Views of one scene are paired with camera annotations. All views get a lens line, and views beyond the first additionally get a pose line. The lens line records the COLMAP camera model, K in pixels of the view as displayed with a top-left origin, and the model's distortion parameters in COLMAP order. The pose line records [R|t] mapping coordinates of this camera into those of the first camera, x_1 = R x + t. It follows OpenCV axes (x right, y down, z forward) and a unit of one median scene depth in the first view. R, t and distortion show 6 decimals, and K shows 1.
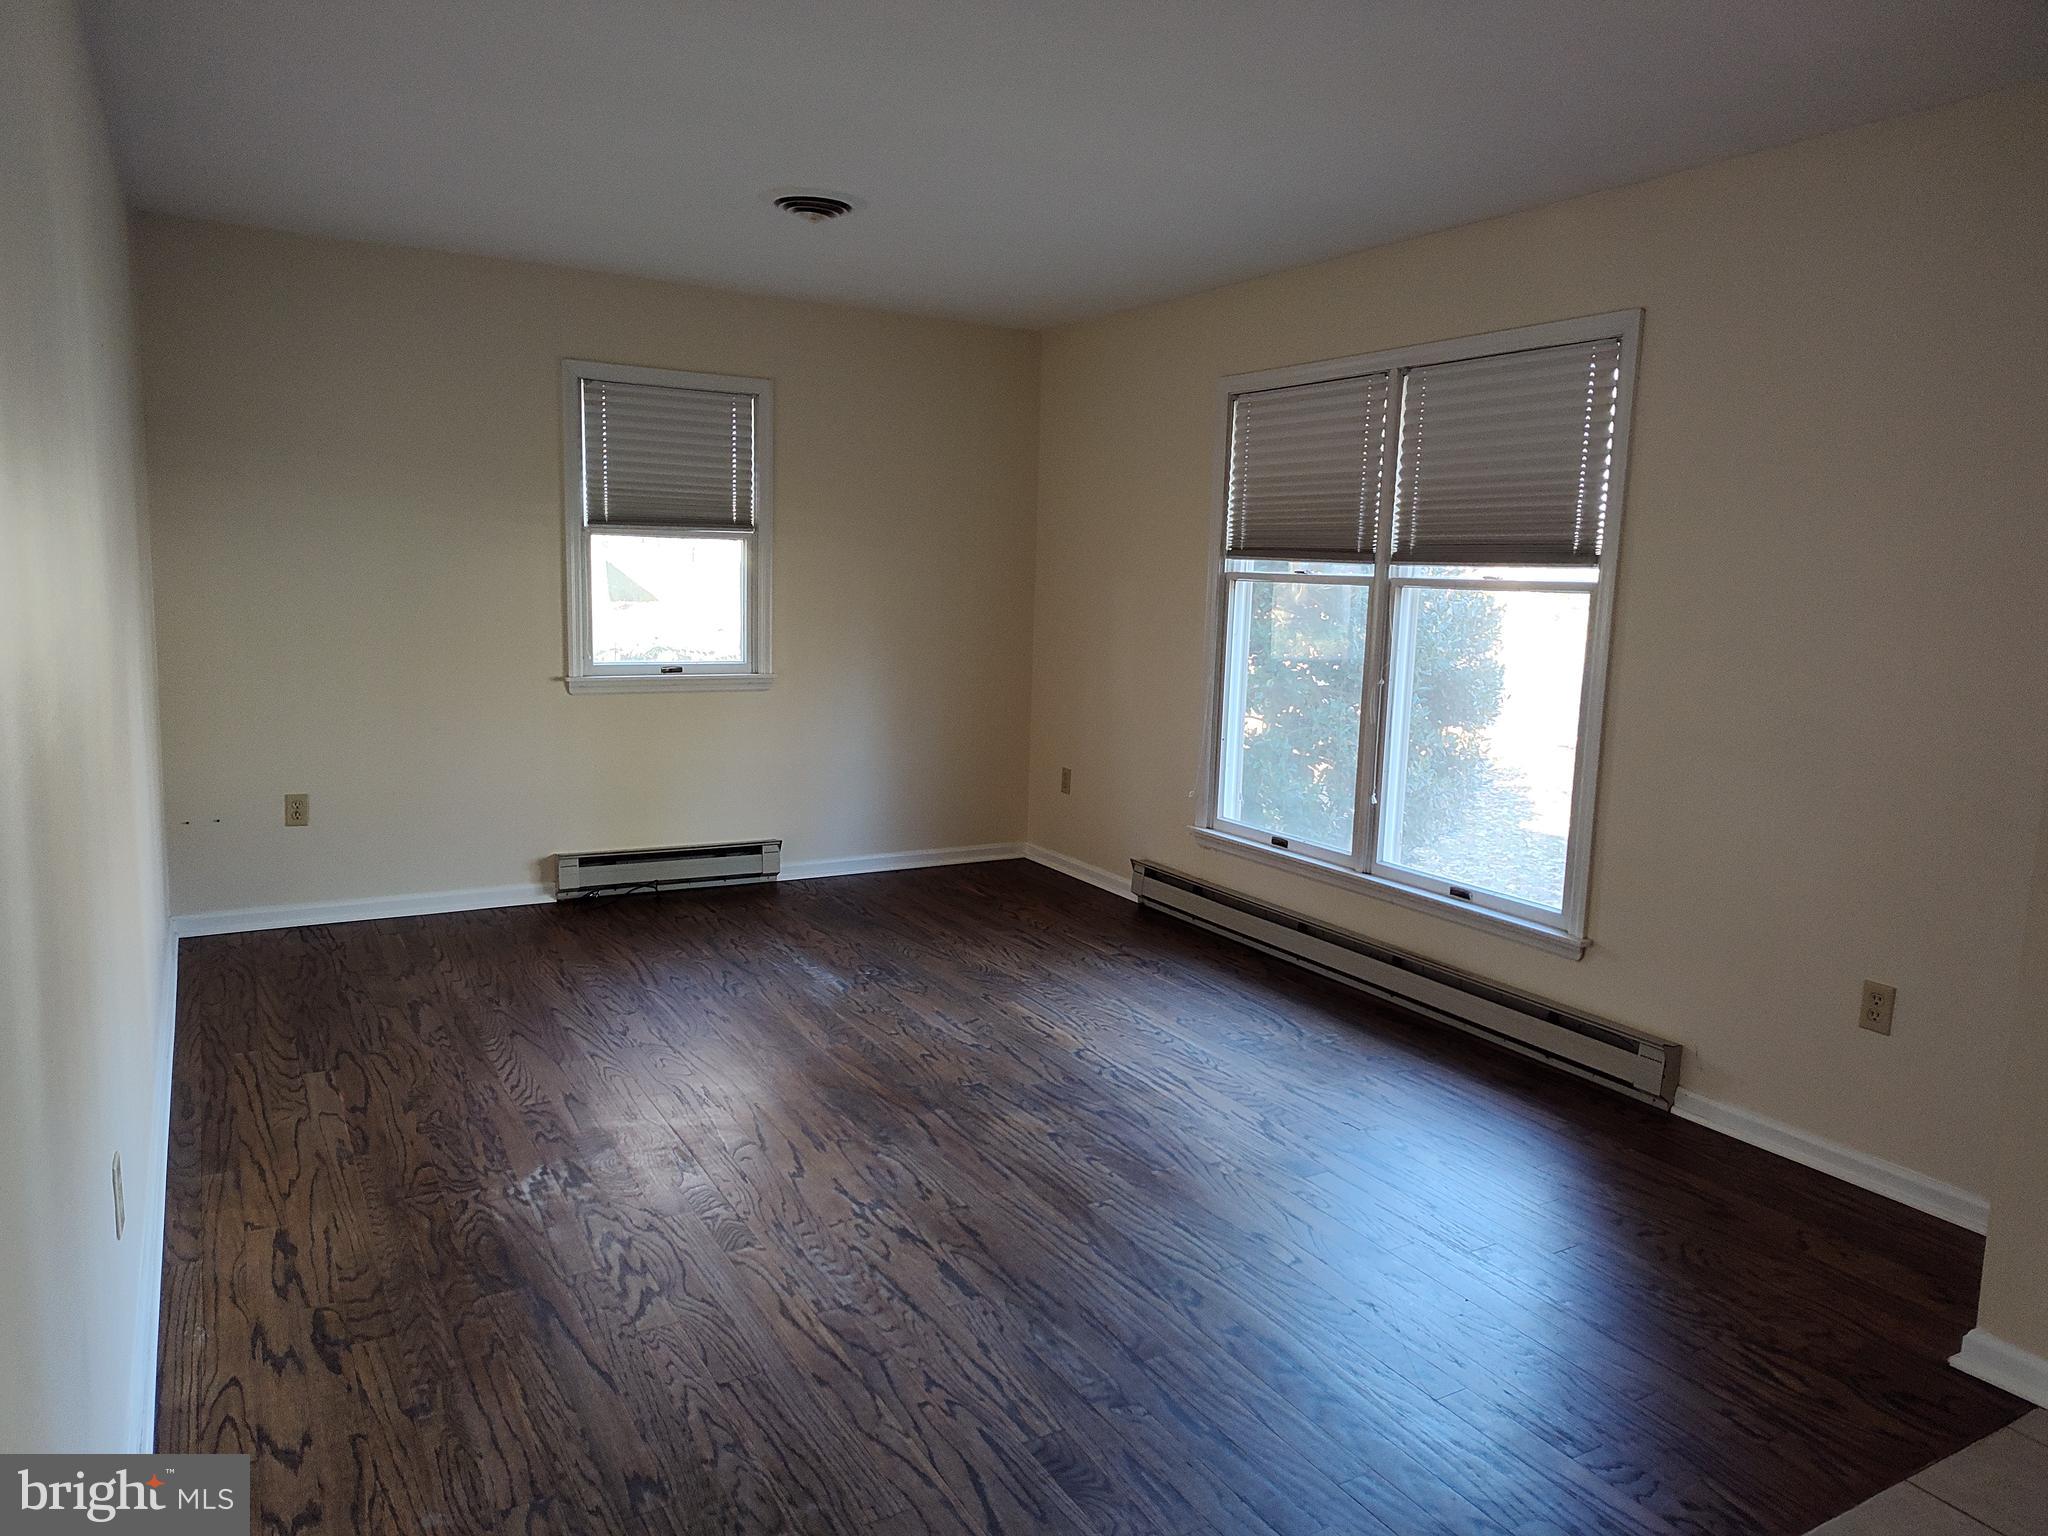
lens RADIAL K [[1371.8, 0, 1018.0], [0, 1371.8, 768.2], [0, 0, 1]] dist [0.040741, -0.053819]
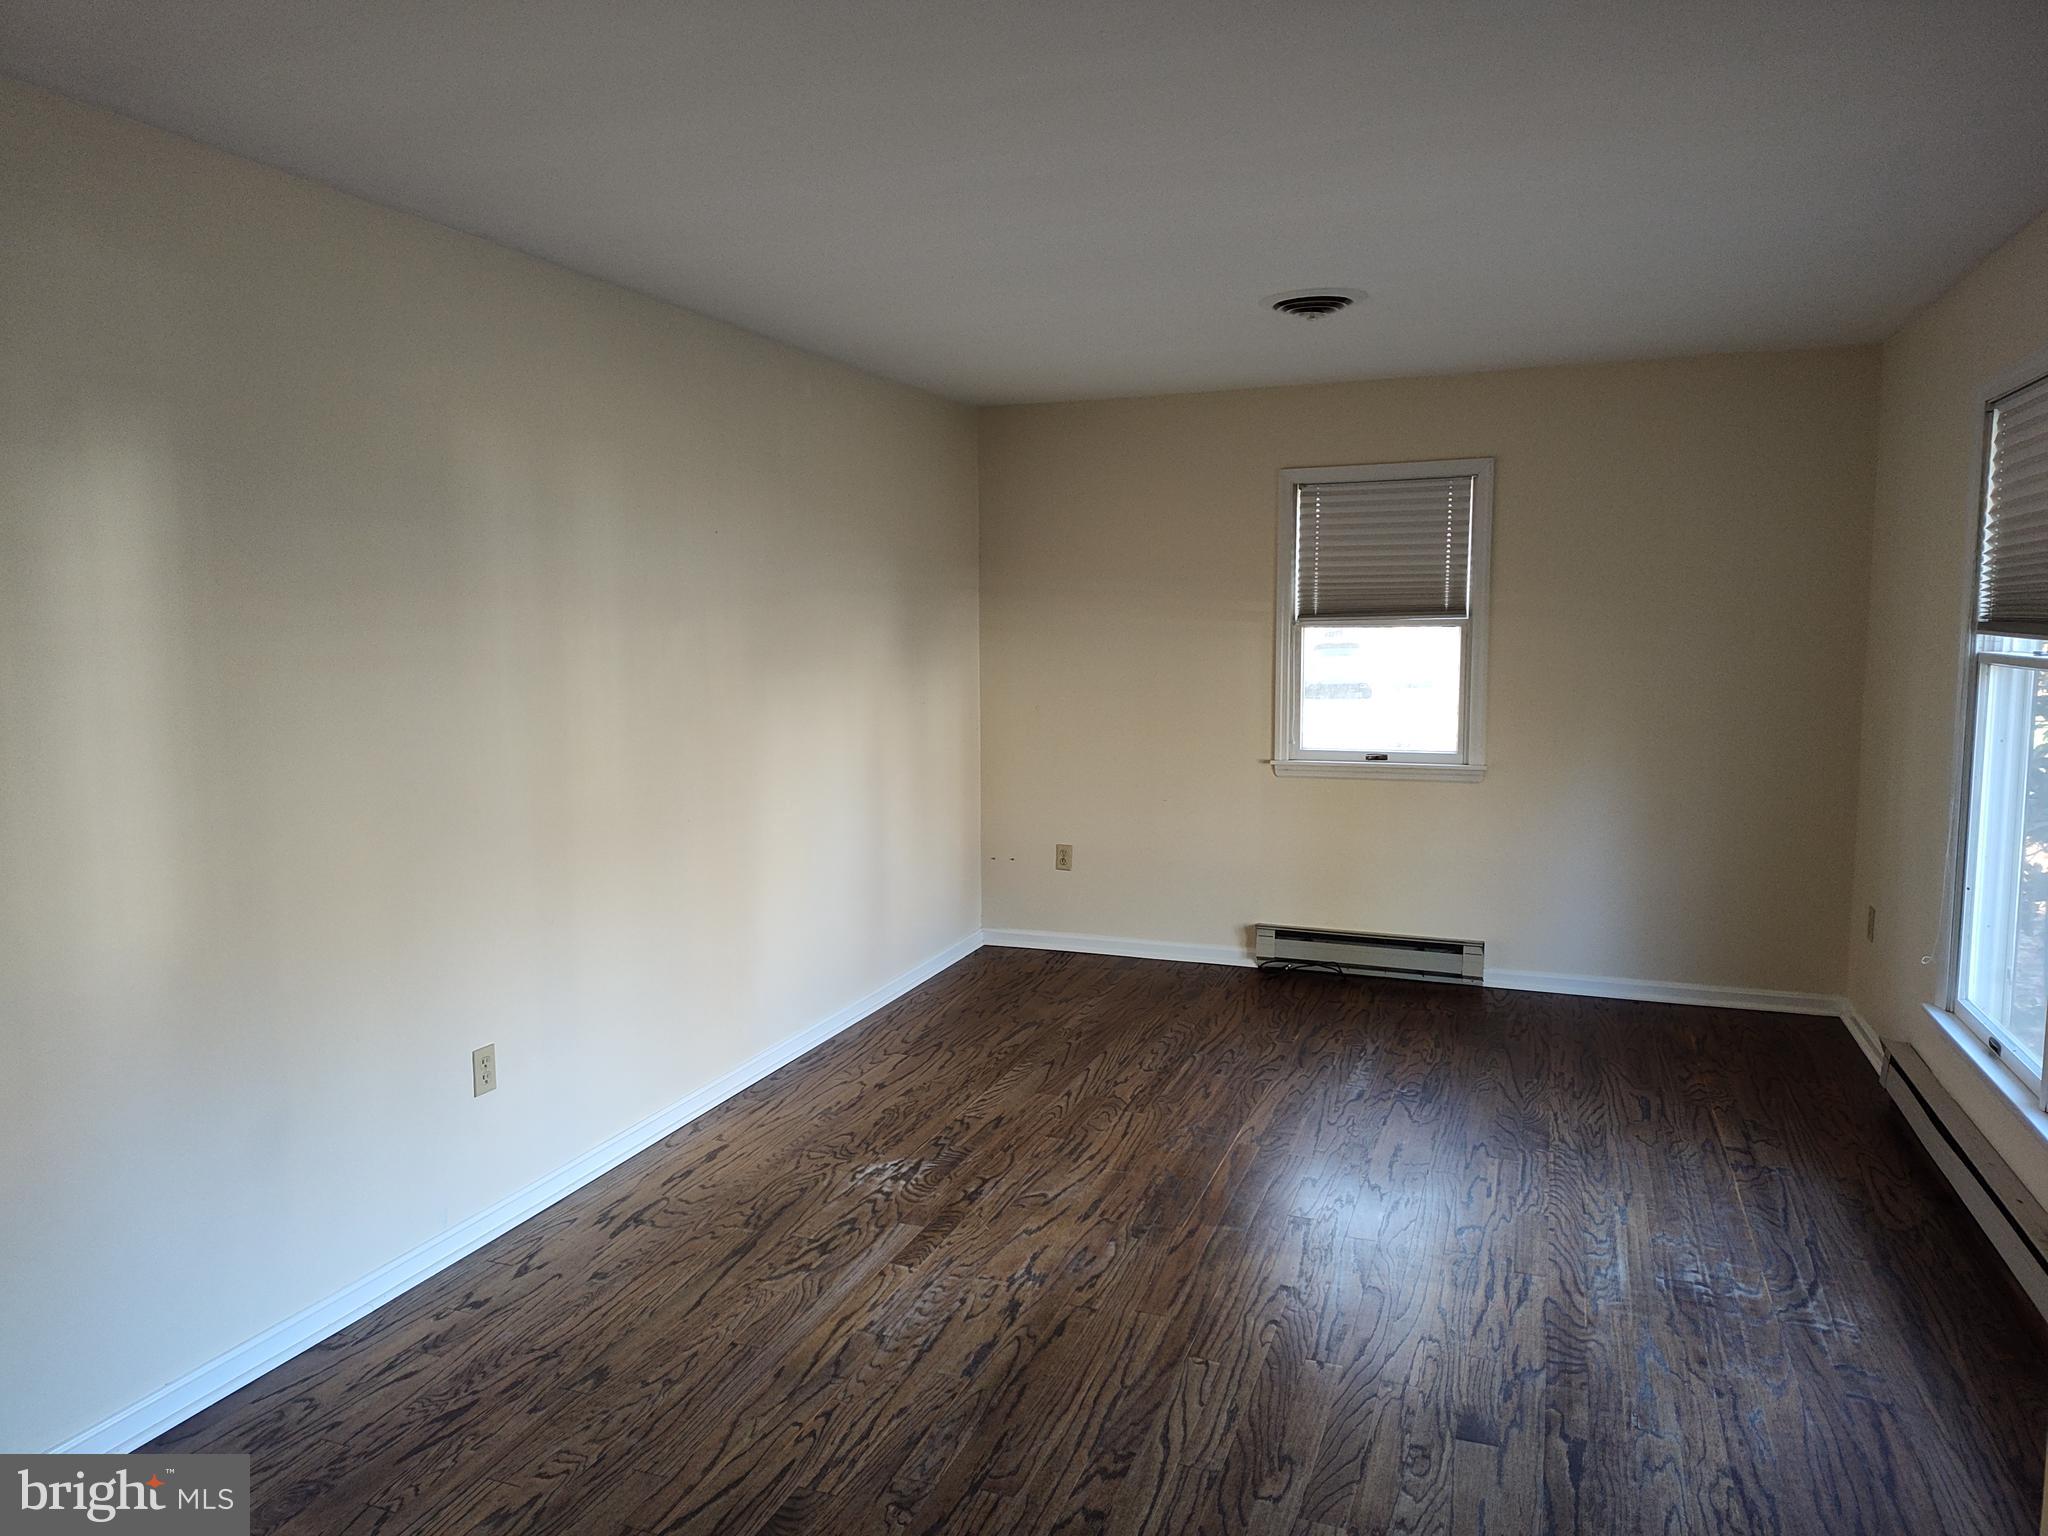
lens RADIAL K [[1371.8, 0, 1018.0], [0, 1371.8, 768.2], [0, 0, 1]] dist [0.040741, -0.053819]
pose [[0.628971, 0.047500, -0.775977, 0.387315], [-0.088217, 0.996046, -0.010533, -0.031417], [0.772408, 0.075080, 0.630674, 0.171711]]
